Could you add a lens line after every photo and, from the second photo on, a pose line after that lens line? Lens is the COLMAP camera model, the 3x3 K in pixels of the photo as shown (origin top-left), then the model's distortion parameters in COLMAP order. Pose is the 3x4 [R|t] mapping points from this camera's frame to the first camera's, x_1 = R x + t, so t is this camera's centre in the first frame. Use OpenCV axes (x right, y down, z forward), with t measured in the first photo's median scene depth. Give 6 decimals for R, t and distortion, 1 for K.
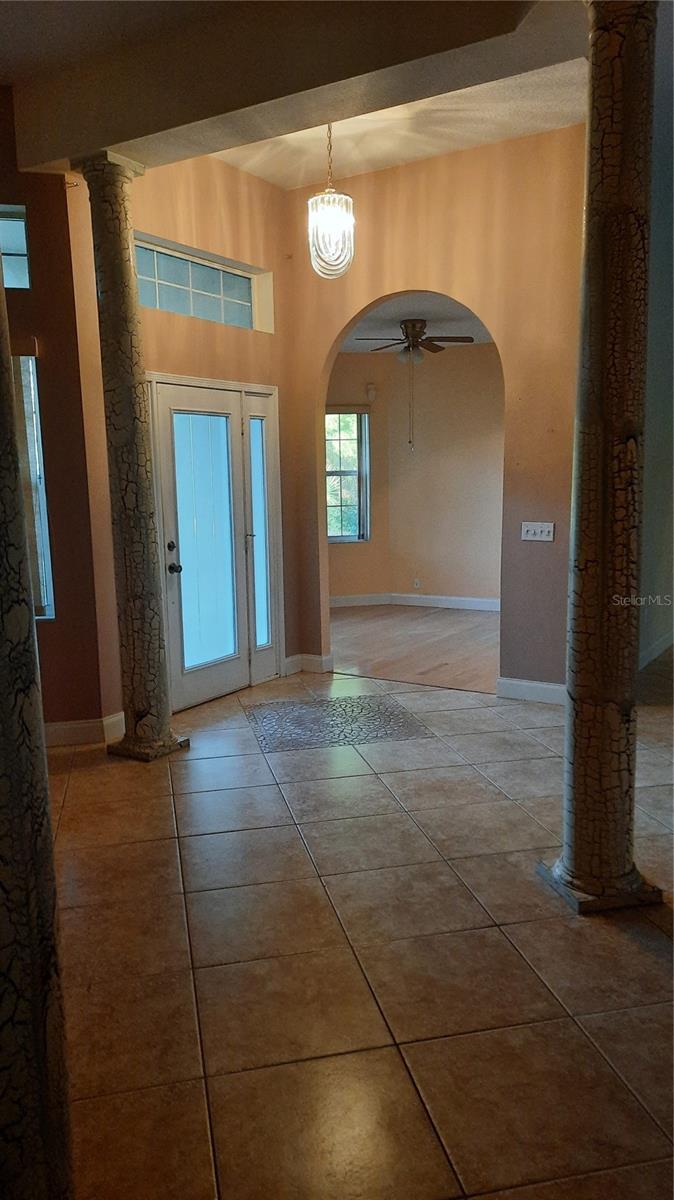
lens RADIAL K [[865.8, 0, 334.9], [0, 865.8, 613.6], [0, 0, 1]] dist [0.081494, -0.077142]
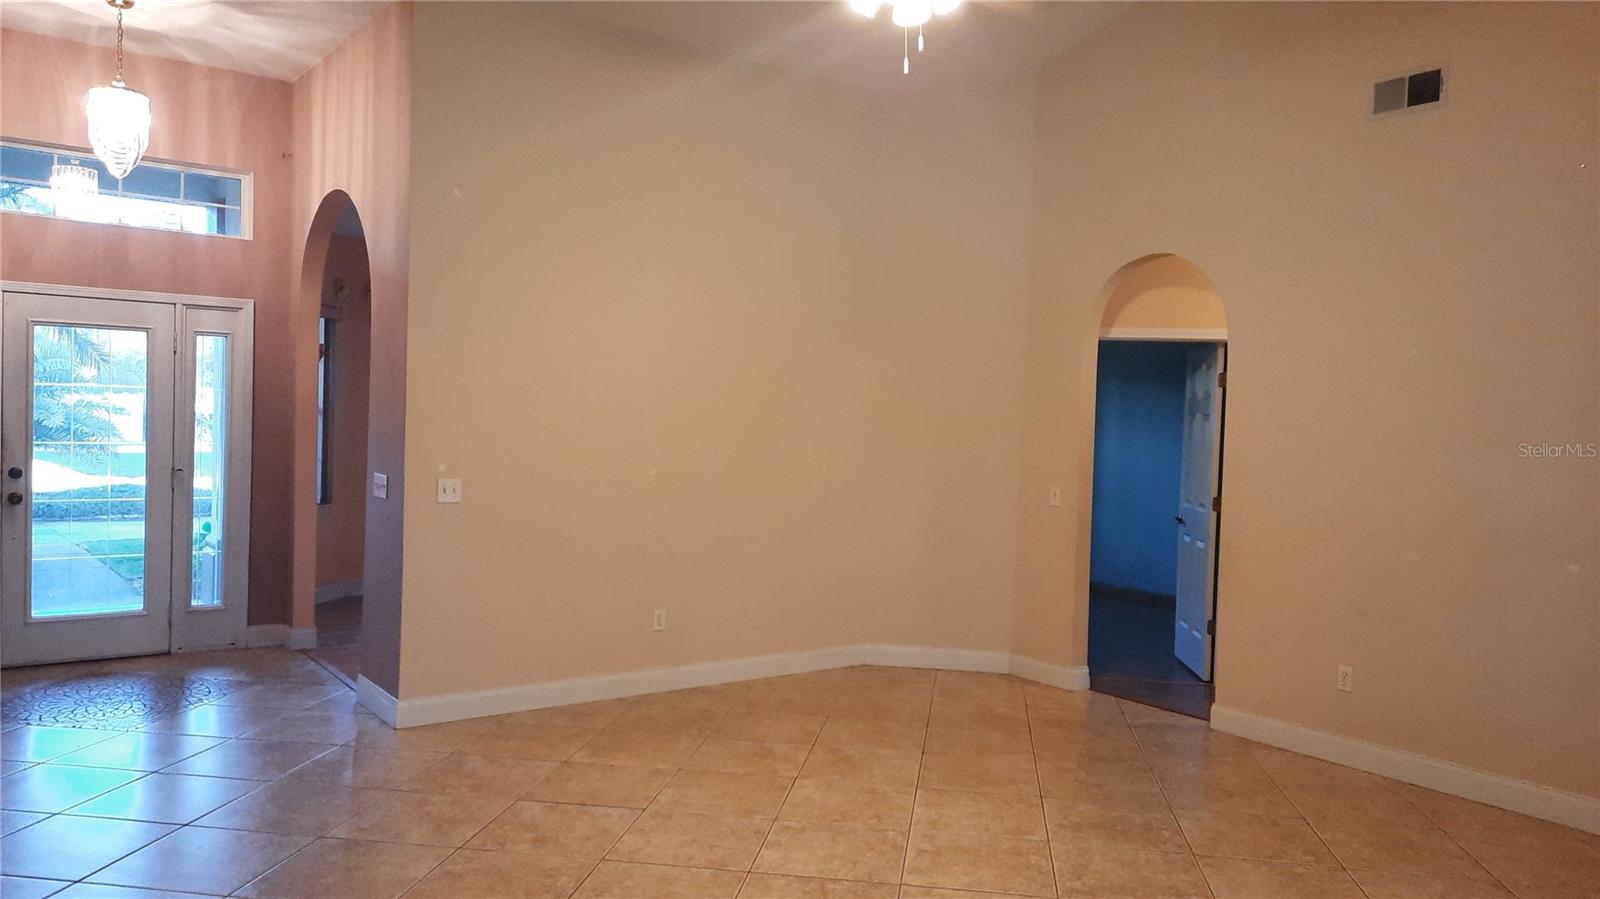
lens RADIAL K [[1154.3, 0, 816.5], [0, 1154.3, 451.7], [0, 0, 1]] dist [0.081494, -0.077142]
pose [[0.935976, 0.057752, -0.347294, 0.901144], [-0.104147, 0.987723, -0.116430, -0.041541], [0.336307, 0.145145, 0.930500, 0.151844]]
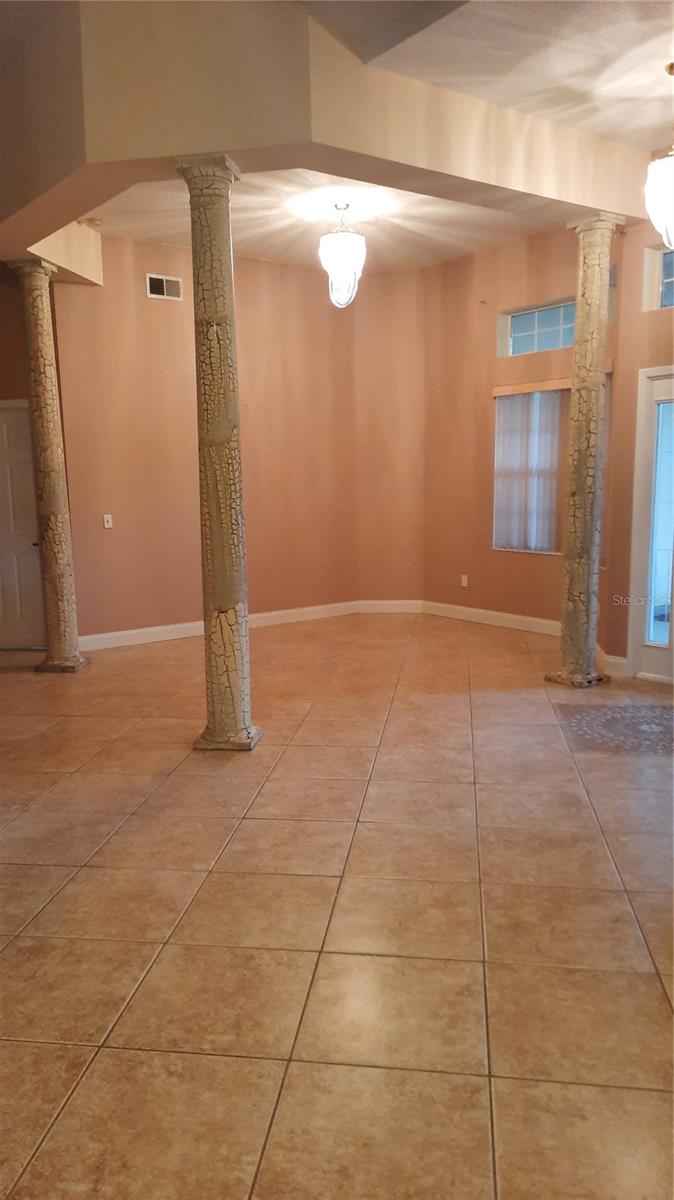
lens RADIAL K [[865.8, 0, 334.9], [0, 865.8, 613.6], [0, 0, 1]] dist [0.081494, -0.077142]
pose [[-0.355946, 0.173648, -0.918231, 0.874235], [-0.124761, 0.964958, 0.230847, -0.155016], [0.926141, 0.196728, -0.321809, 0.892054]]
